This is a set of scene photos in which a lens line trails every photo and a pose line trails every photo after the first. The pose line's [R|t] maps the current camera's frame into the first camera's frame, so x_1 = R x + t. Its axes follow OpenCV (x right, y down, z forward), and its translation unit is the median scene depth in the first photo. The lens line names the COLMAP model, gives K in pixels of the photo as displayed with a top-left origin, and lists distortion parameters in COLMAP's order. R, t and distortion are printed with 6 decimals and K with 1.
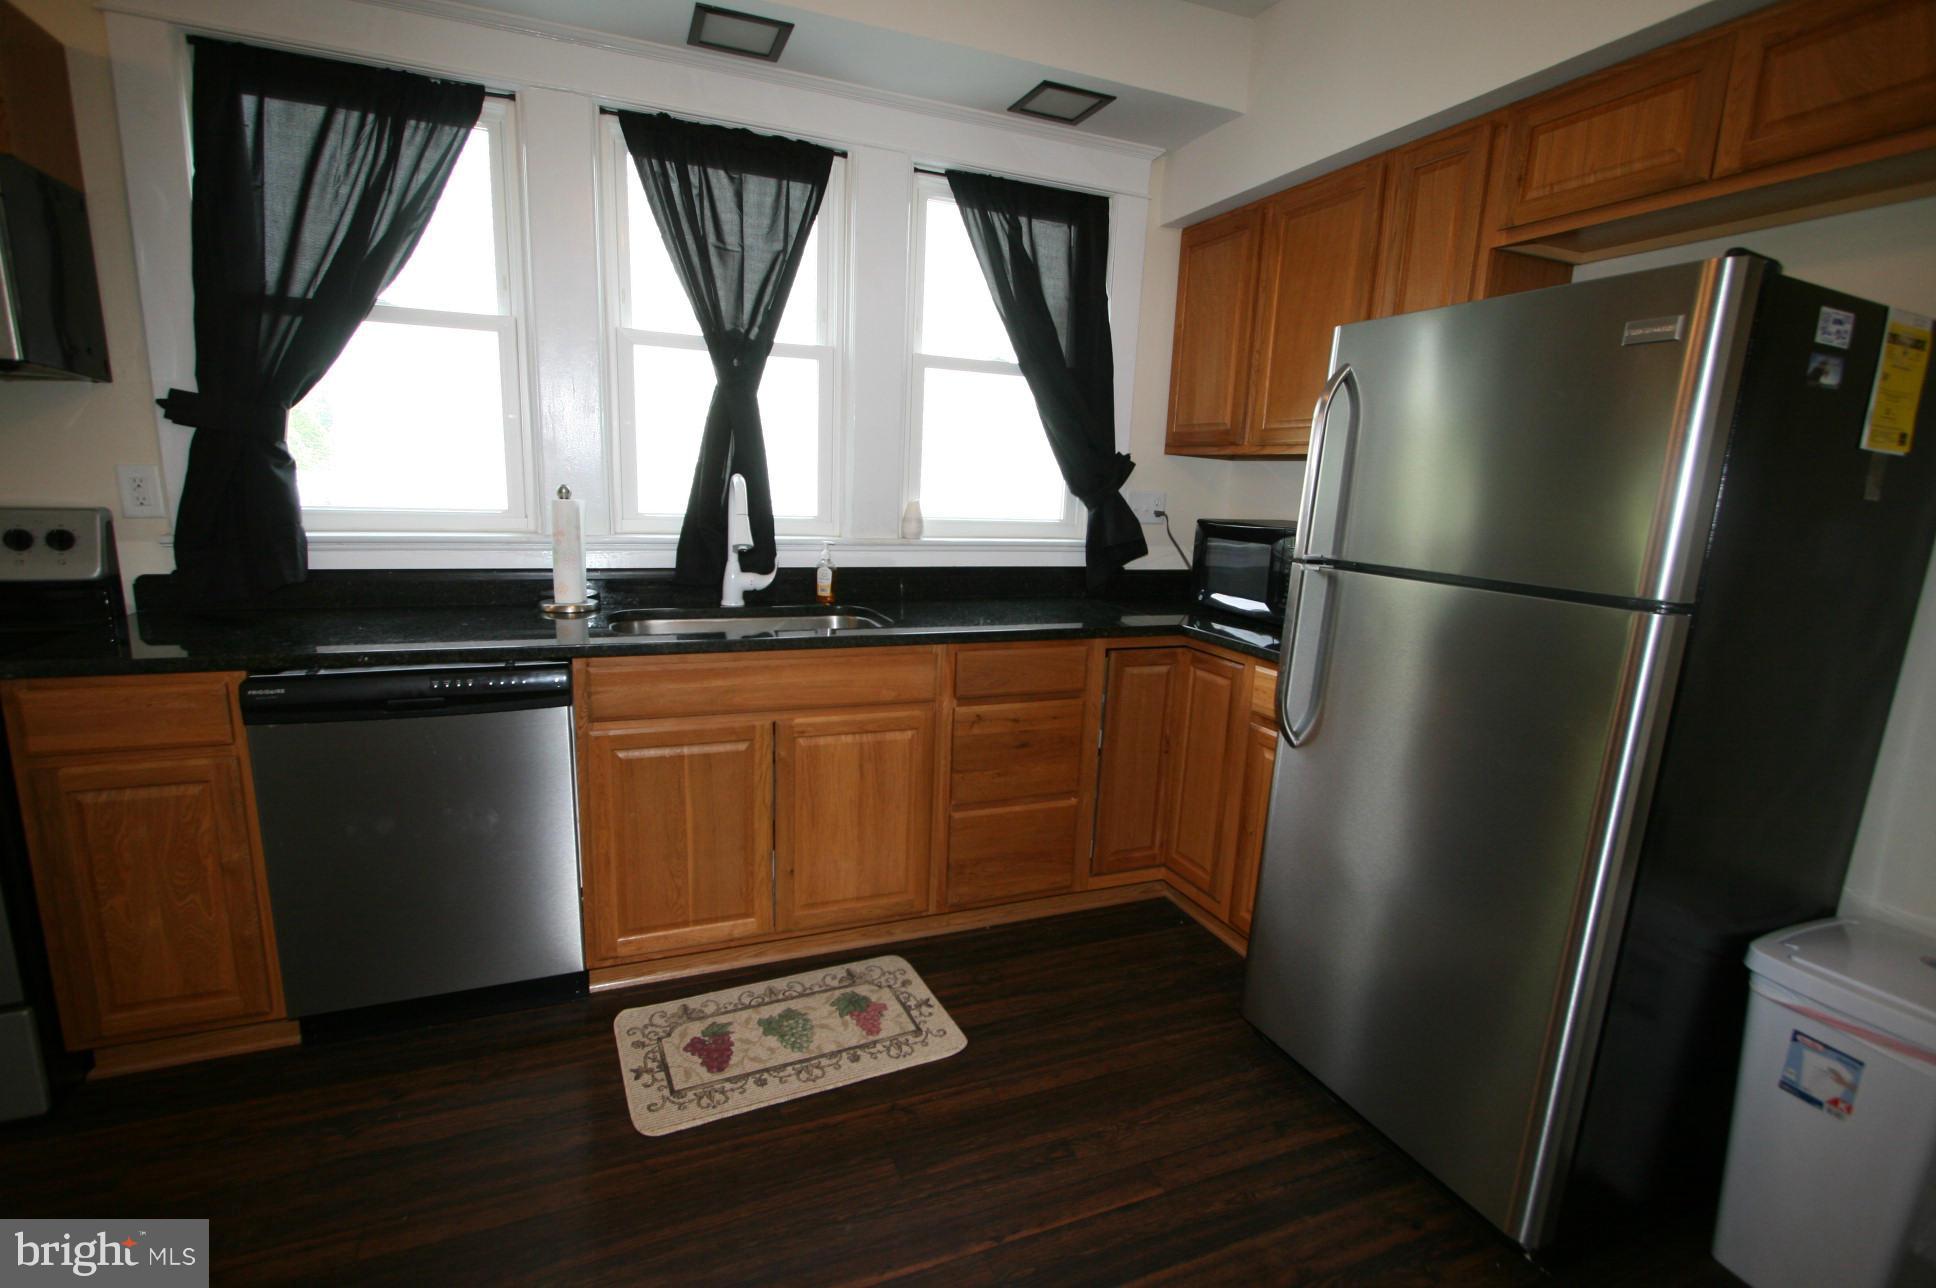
lens RADIAL K [[890.5, 0, 968.6], [0, 890.5, 658.0], [0, 0, 1]] dist [-0.010717, 0.000085]
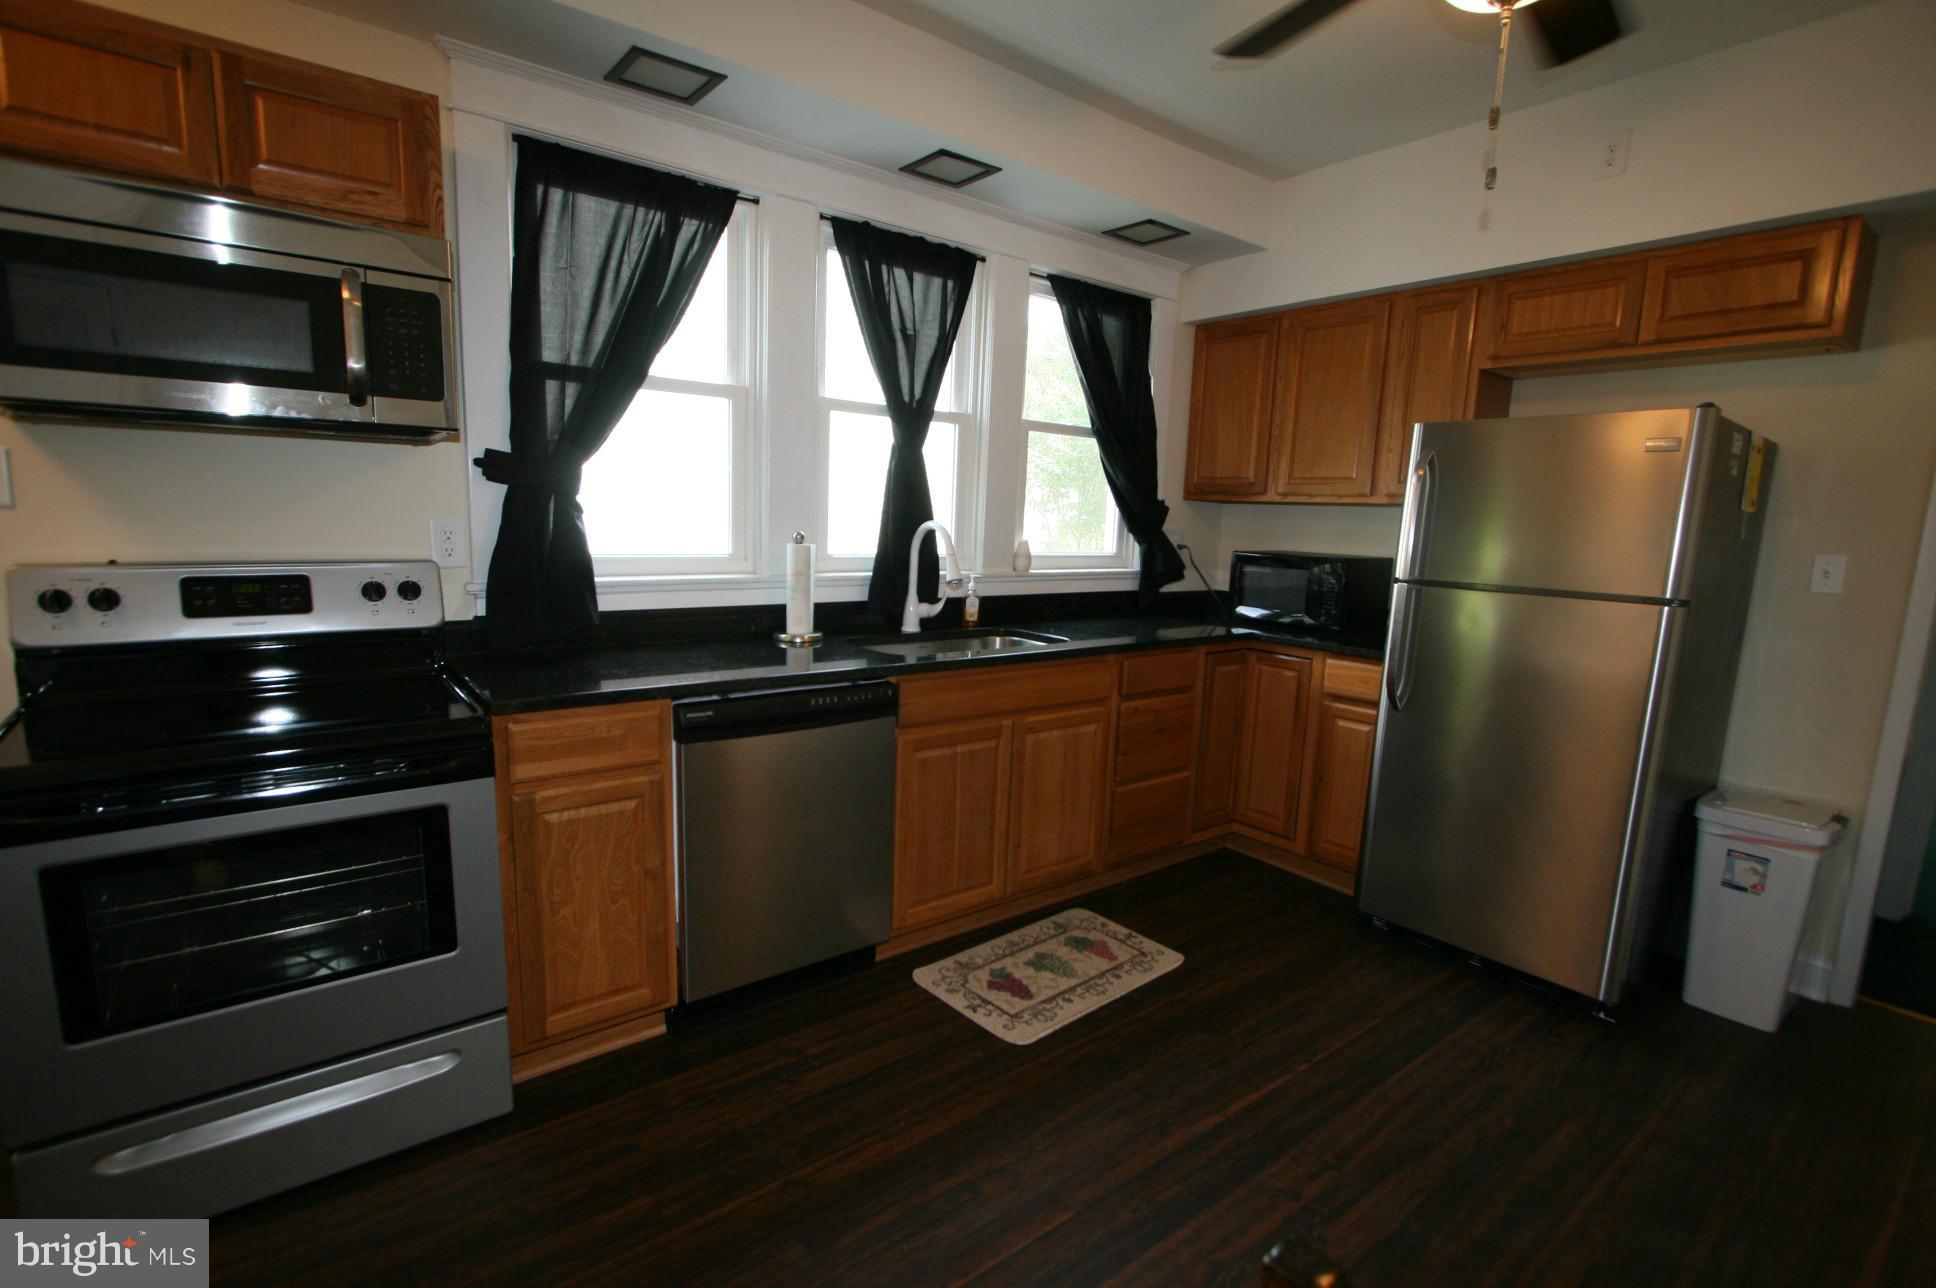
lens RADIAL K [[890.5, 0, 968.2], [0, 890.5, 657.6], [0, 0, 1]] dist [-0.010717, 0.000085]
pose [[0.964667, -0.047606, 0.259135, -0.589407], [0.055326, 0.998213, -0.022577, 0.007483], [-0.257597, 0.036116, 0.965577, -0.182716]]
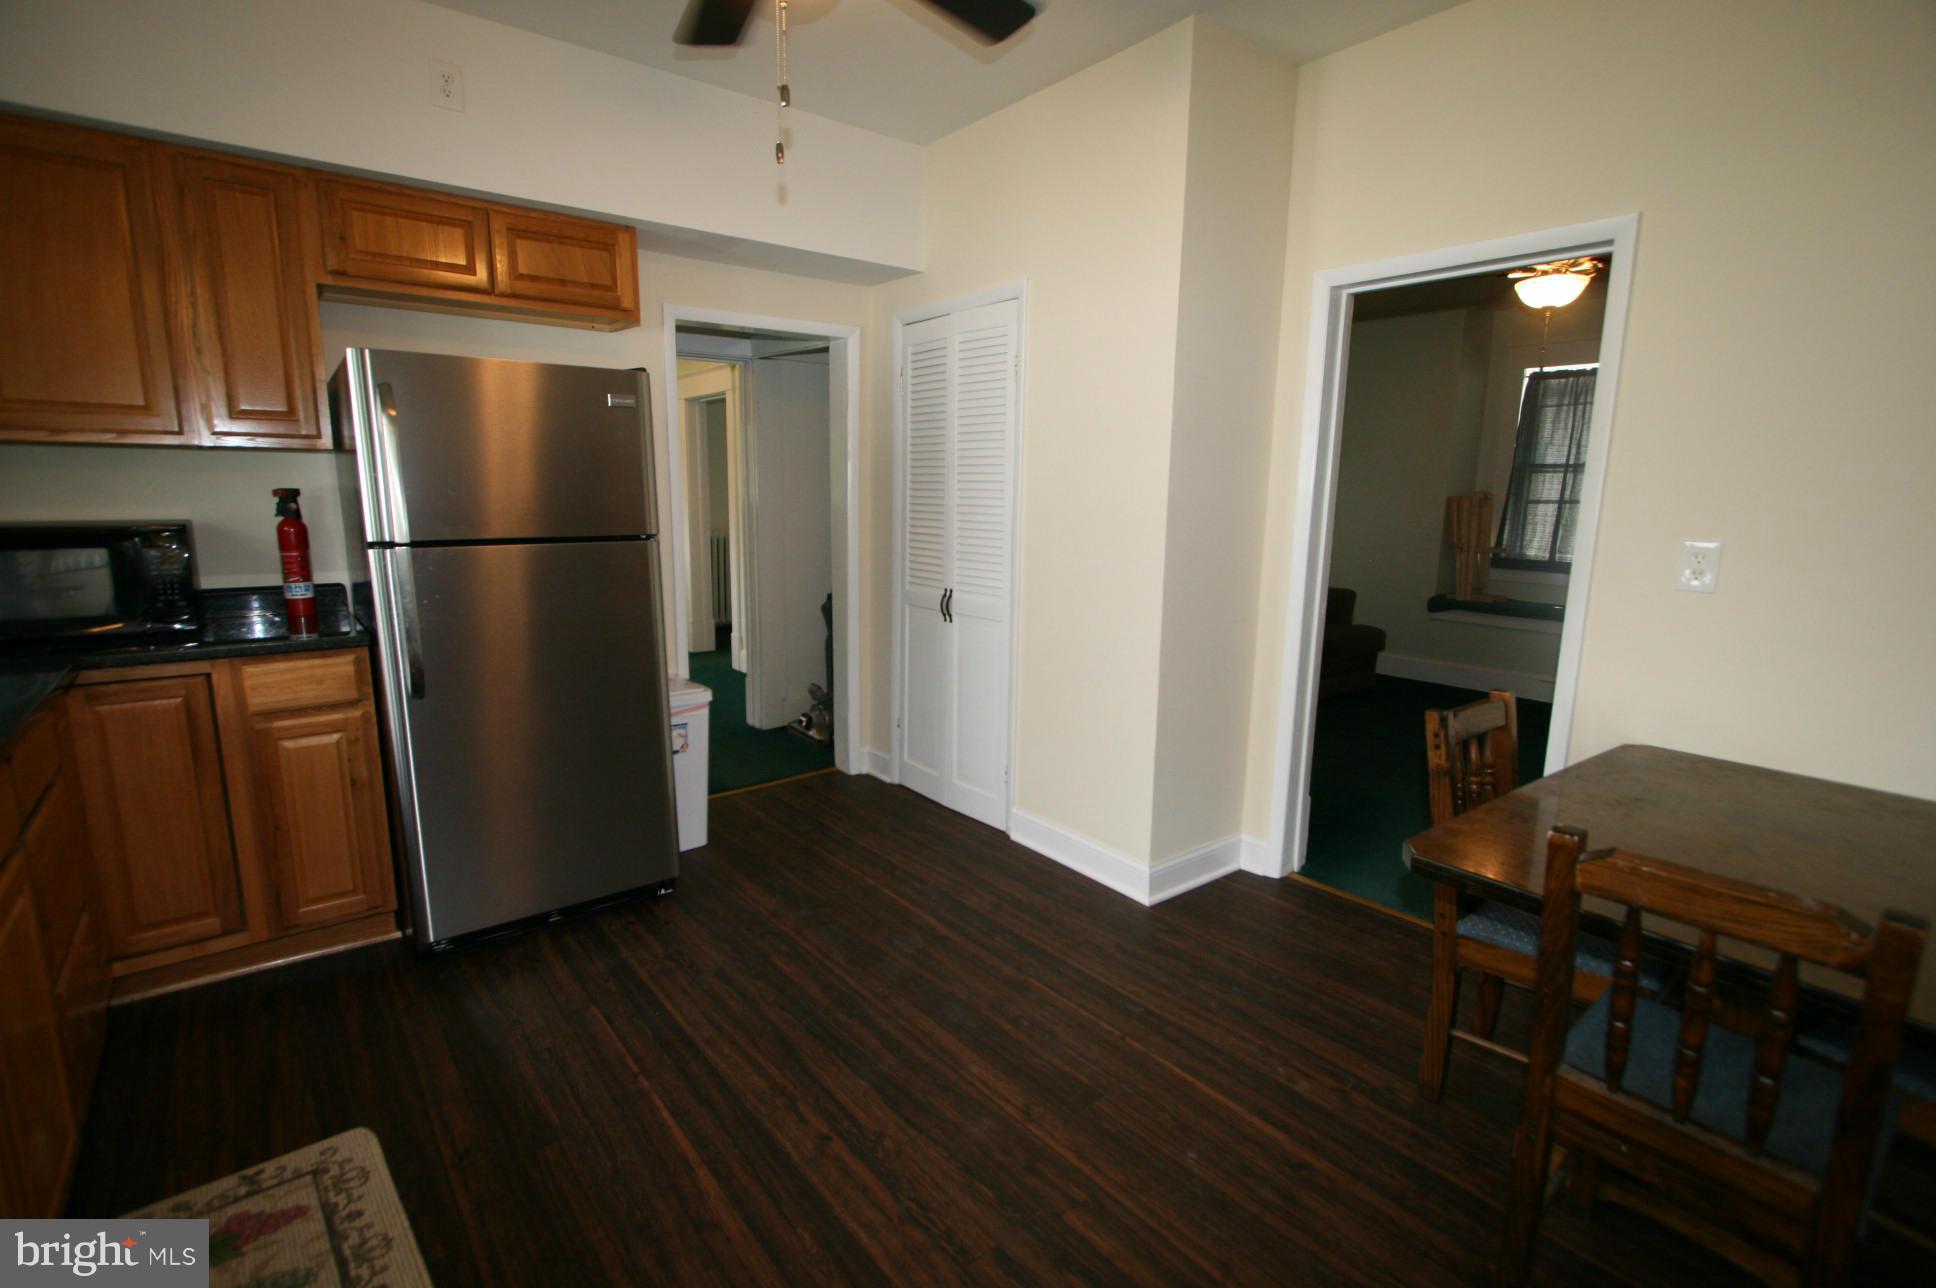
lens RADIAL K [[890.5, 0, 955.7], [0, 890.5, 656.9], [0, 0, 1]] dist [-0.010717, 0.000085]
pose [[-0.266721, -0.221848, 0.937893, -0.830090], [0.170715, 0.946883, 0.272523, -0.139209], [-0.948534, 0.232800, -0.214681, 0.491250]]
